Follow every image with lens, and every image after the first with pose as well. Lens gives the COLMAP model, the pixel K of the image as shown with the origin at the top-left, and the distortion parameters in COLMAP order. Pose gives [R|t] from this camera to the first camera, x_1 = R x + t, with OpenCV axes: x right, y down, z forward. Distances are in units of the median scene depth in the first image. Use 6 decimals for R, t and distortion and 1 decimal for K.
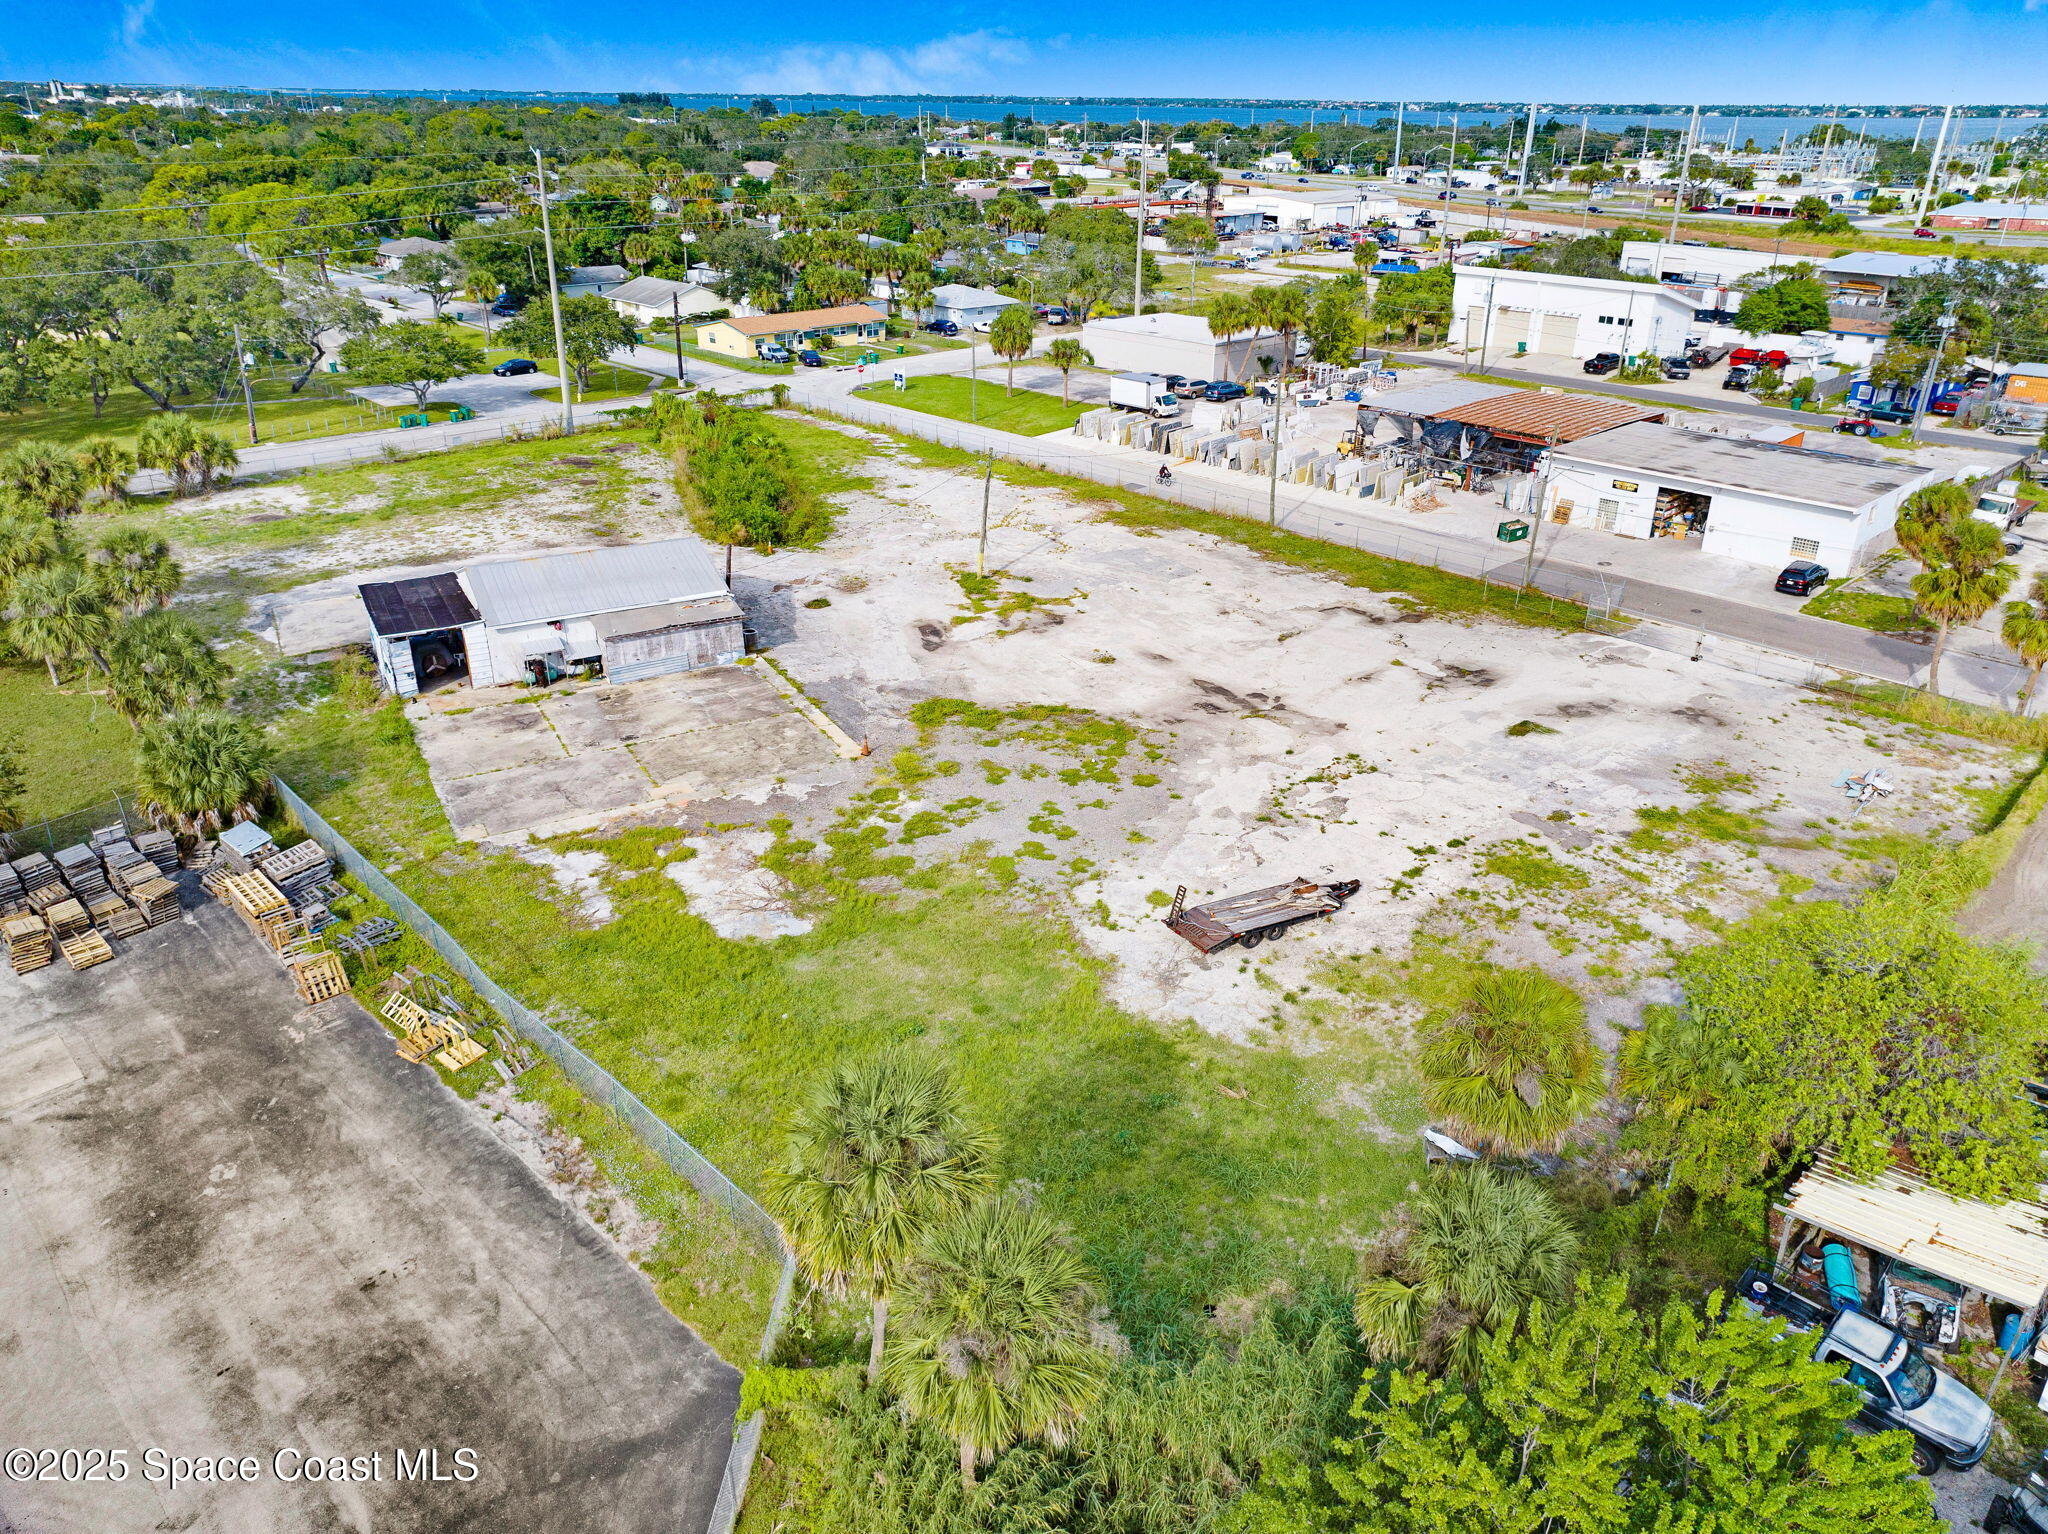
lens RADIAL K [[1521.0, 0, 1025.8], [0, 1521.0, 605.1], [0, 0, 1]] dist [-0.034821, 0.003051]
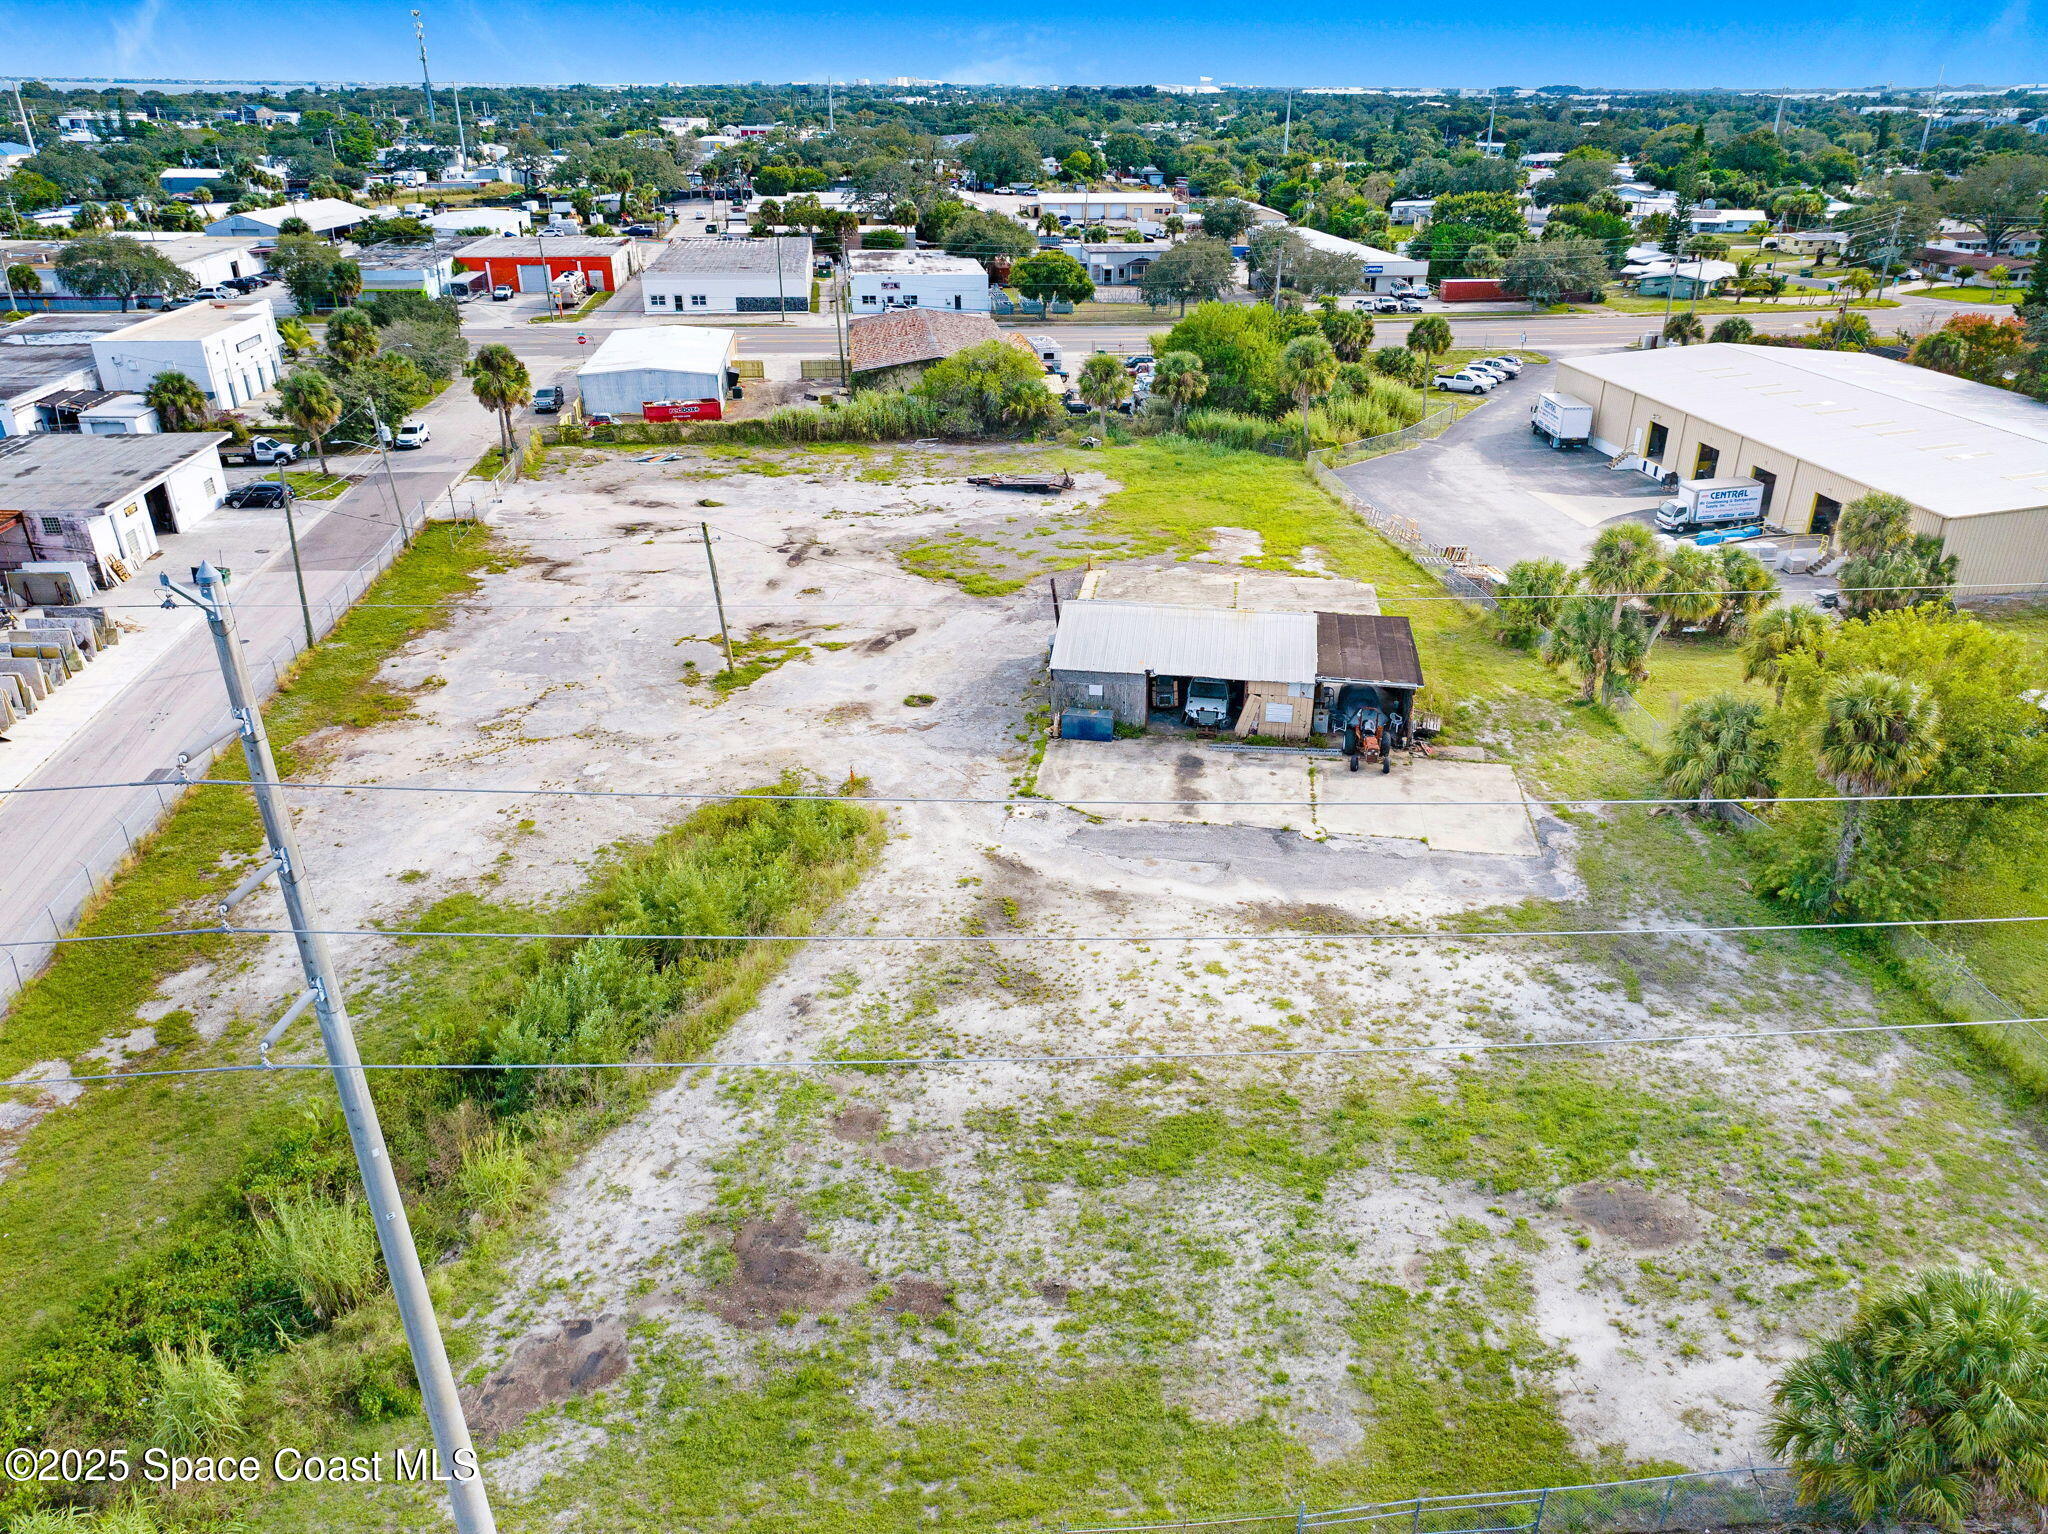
lens RADIAL K [[1519.1, 0, 1034.5], [0, 1519.1, 652.0], [0, 0, 1]] dist [-0.044261, 0.000696]
pose [[-0.799412, -0.226144, 0.556596, -0.684570], [0.180384, 0.793357, 0.581417, -0.527826], [-0.573063, 0.565193, -0.593427, 1.513929]]
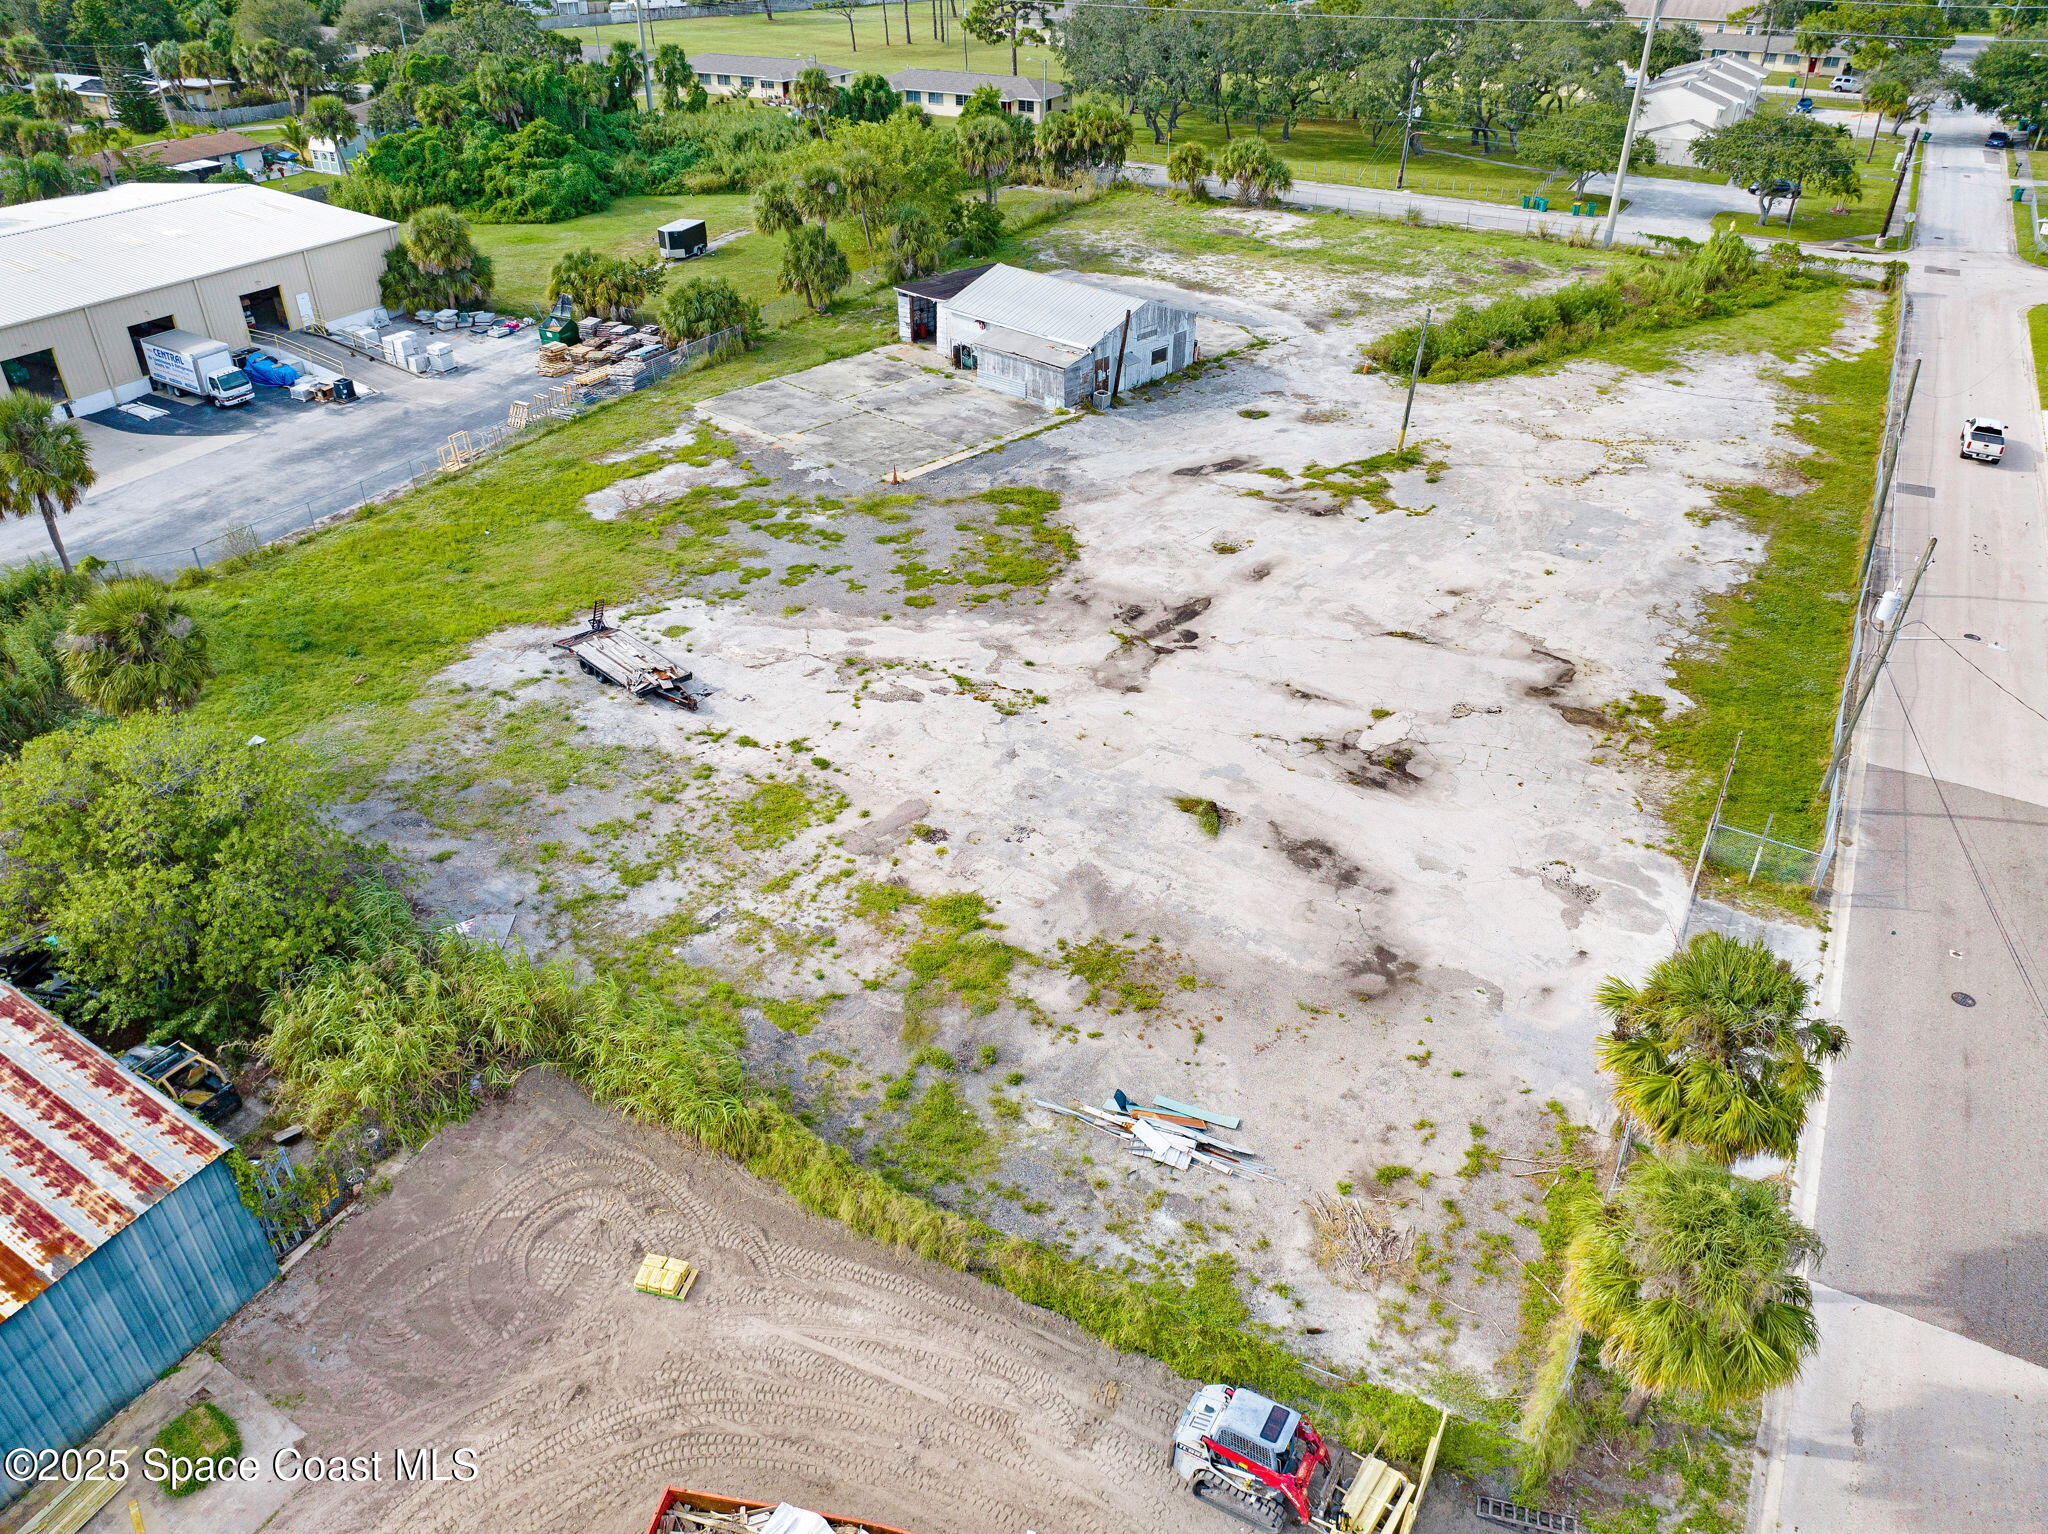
lens RADIAL K [[1494.2, 0, 1030.8], [0, 1494.2, 674.9], [0, 0, 1]] dist [-0.046256, 0.003564]
pose [[0.296004, 0.465753, -0.833940, 0.721140], [-0.307596, 0.873036, 0.378408, -0.178872], [0.904304, 0.144507, 0.401686, 0.534231]]
